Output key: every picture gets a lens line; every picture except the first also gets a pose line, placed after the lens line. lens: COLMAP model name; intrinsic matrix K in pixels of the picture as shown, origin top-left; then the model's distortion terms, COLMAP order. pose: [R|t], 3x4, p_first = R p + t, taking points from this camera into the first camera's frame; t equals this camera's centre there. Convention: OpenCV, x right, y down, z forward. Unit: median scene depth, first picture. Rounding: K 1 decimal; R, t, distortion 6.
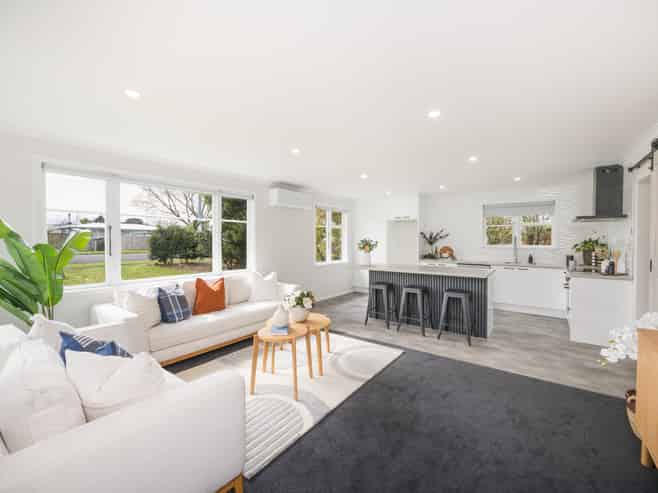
lens RADIAL K [[288.7, 0, 342.7], [0, 288.7, 245.2], [0, 0, 1]] dist [-0.049418, -0.000027]
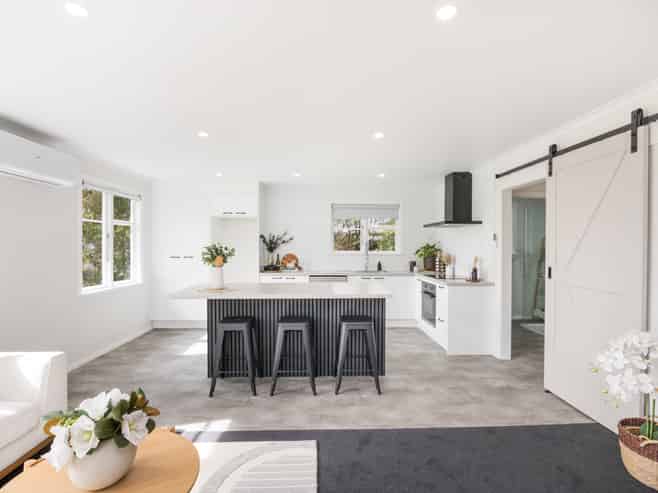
lens RADIAL K [[315.4, 0, 329.0], [0, 315.4, 246.5], [0, 0, 1]] dist [-0.019535, 0.000056]
pose [[0.791471, -0.002531, 0.611201, -0.093133], [0.010033, 0.999910, -0.008852, -0.008098], [-0.611124, 0.013138, 0.791426, 0.305620]]
